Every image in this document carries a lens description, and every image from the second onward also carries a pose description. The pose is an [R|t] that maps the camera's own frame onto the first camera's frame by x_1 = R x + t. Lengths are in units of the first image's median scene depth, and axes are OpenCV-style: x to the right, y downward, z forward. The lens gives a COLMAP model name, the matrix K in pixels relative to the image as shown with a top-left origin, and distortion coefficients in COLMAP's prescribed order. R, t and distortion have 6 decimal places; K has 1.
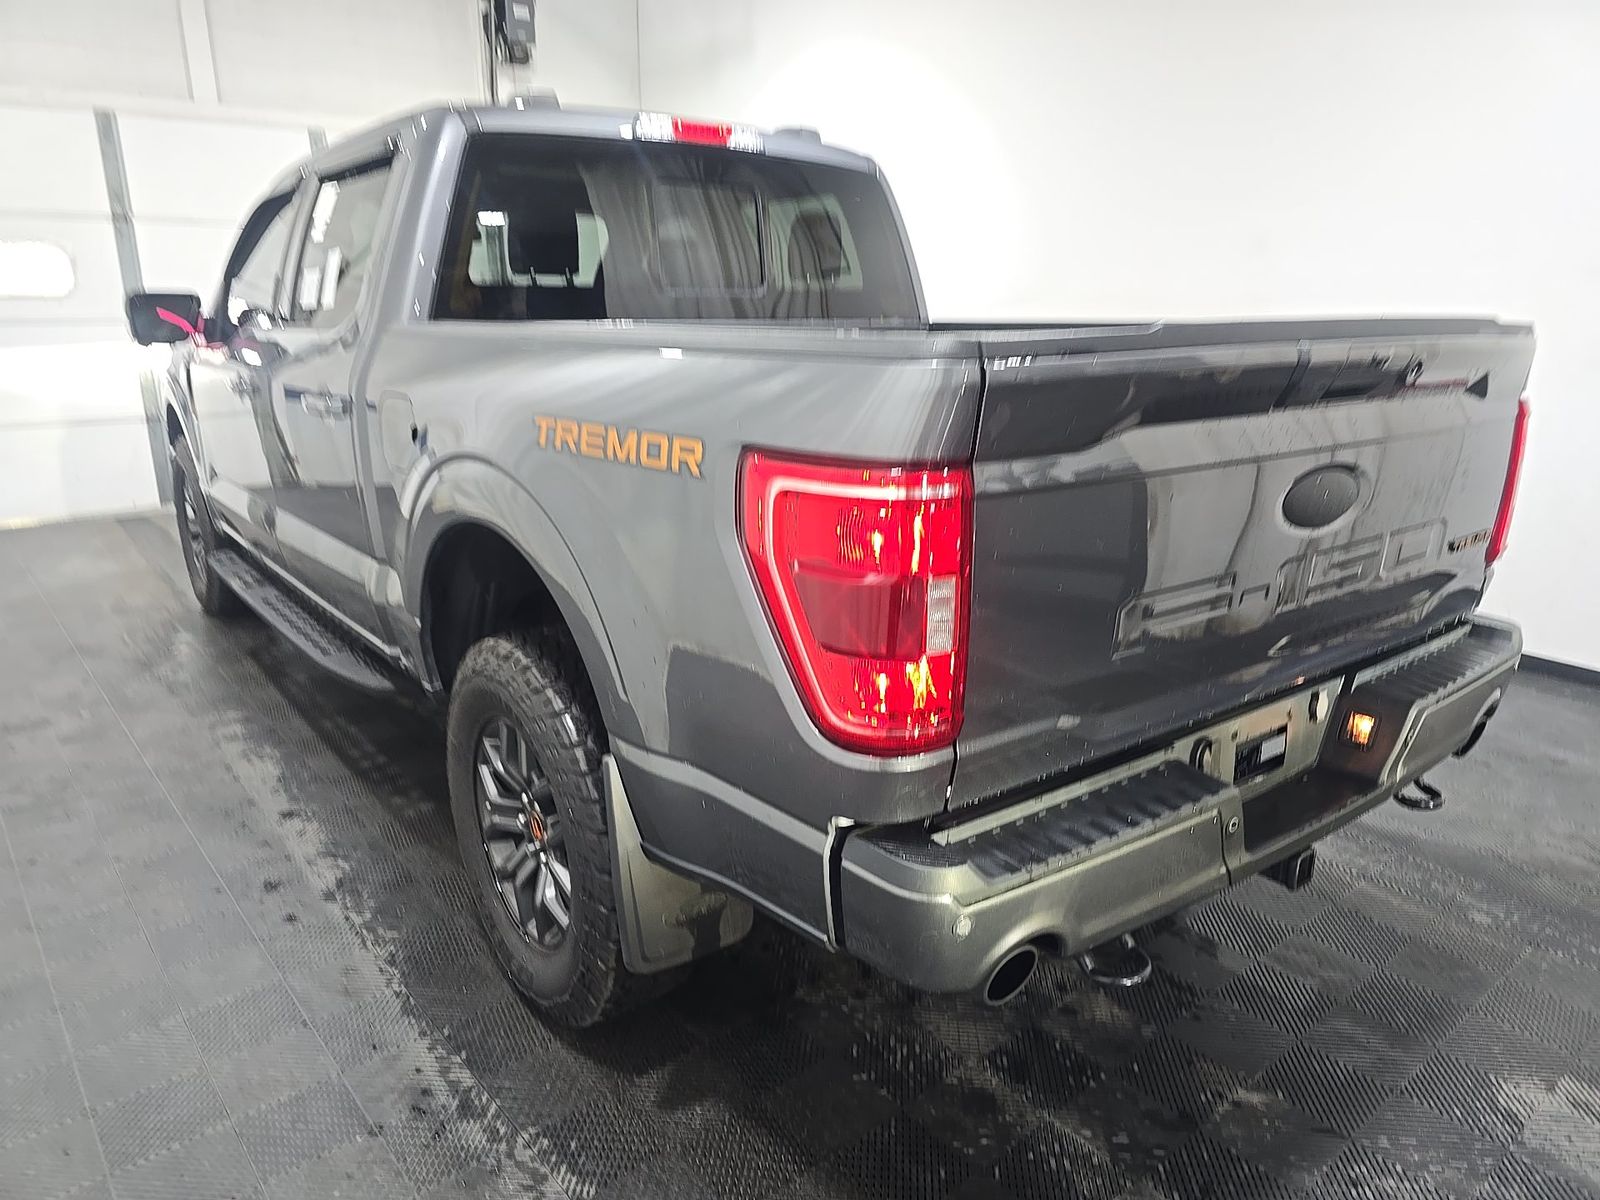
lens RADIAL K [[1078.2, 0, 800.0], [0, 1078.2, 600.0], [0, 0, 1]] dist [0.007181, -0.000019]
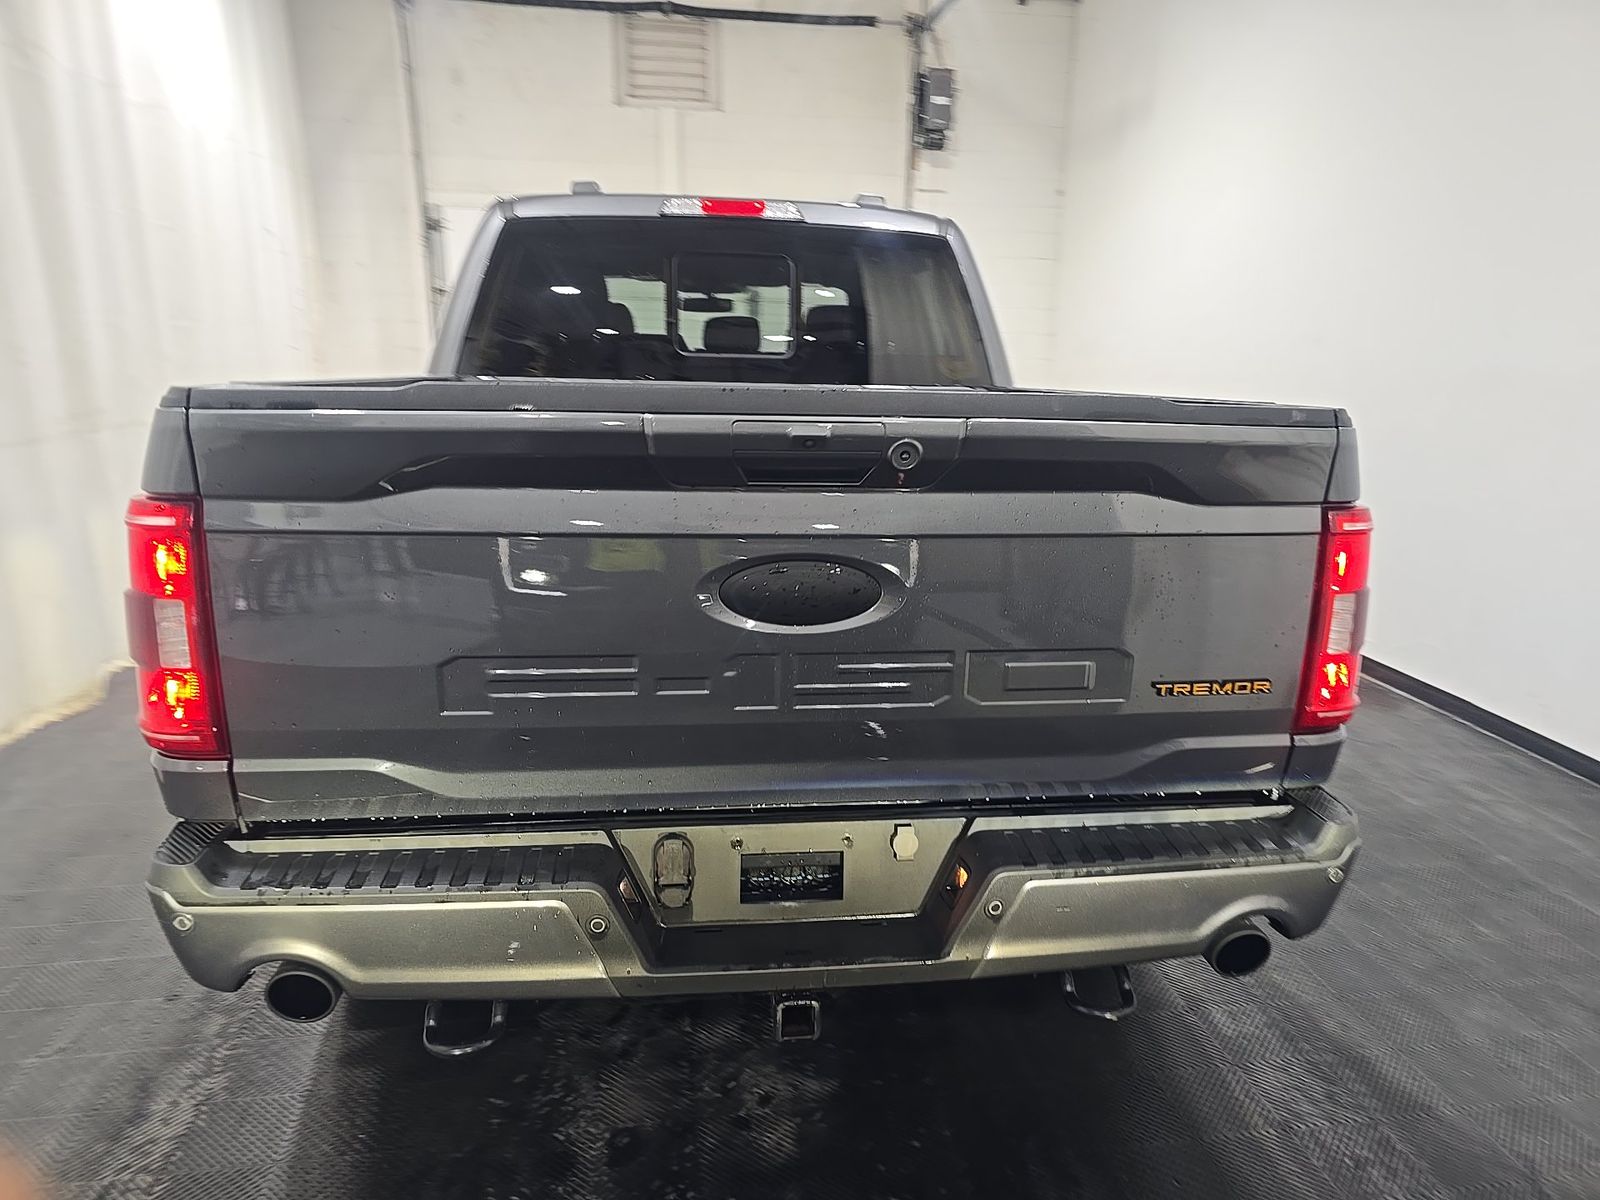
lens RADIAL K [[1022.7, 0, 800.0], [0, 1022.7, 600.0], [0, 0, 1]] dist [0.006317, -0.001131]
pose [[0.867922, 0.132946, -0.478578, 0.608312], [-0.152879, 0.988241, -0.002724, -0.059813], [0.472588, 0.075529, 0.878041, 0.189297]]
